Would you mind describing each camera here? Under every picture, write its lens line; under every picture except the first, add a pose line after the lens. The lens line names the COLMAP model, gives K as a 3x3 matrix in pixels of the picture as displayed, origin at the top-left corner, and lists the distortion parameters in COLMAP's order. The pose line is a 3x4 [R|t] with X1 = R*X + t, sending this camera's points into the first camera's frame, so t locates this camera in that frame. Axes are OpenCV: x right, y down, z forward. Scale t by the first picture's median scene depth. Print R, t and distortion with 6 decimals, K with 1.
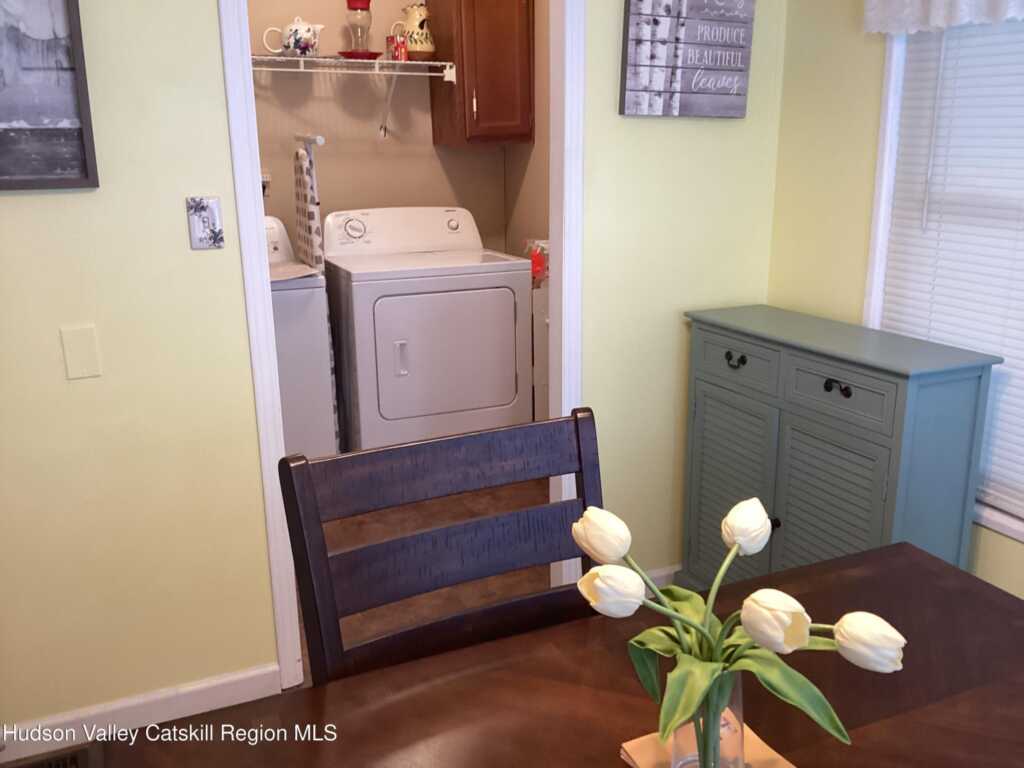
lens RADIAL K [[915.2, 0, 516.4], [0, 915.2, 383.9], [0, 0, 1]] dist [0.084860, -0.149921]
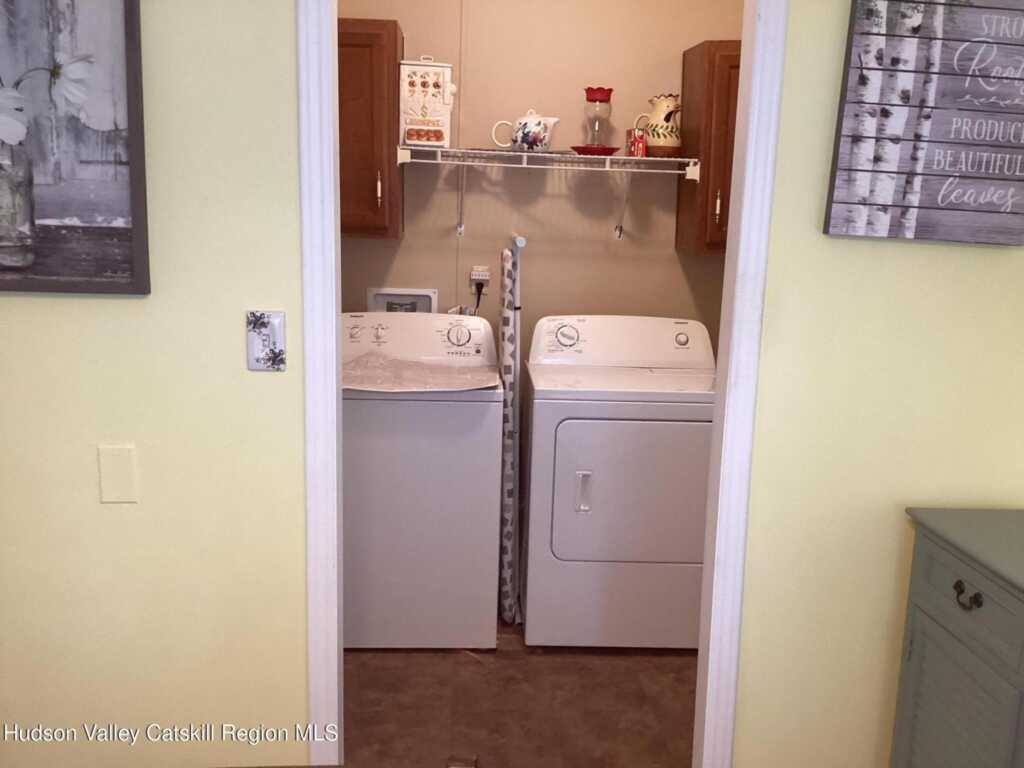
lens RADIAL K [[915.2, 0, 509.9], [0, 915.2, 382.1], [0, 0, 1]] dist [0.084860, -0.149921]
pose [[0.932370, 0.101456, -0.346978, 0.142649], [-0.132887, 0.988799, -0.067959, -0.089149], [0.336196, 0.109472, 0.935408, 0.231544]]
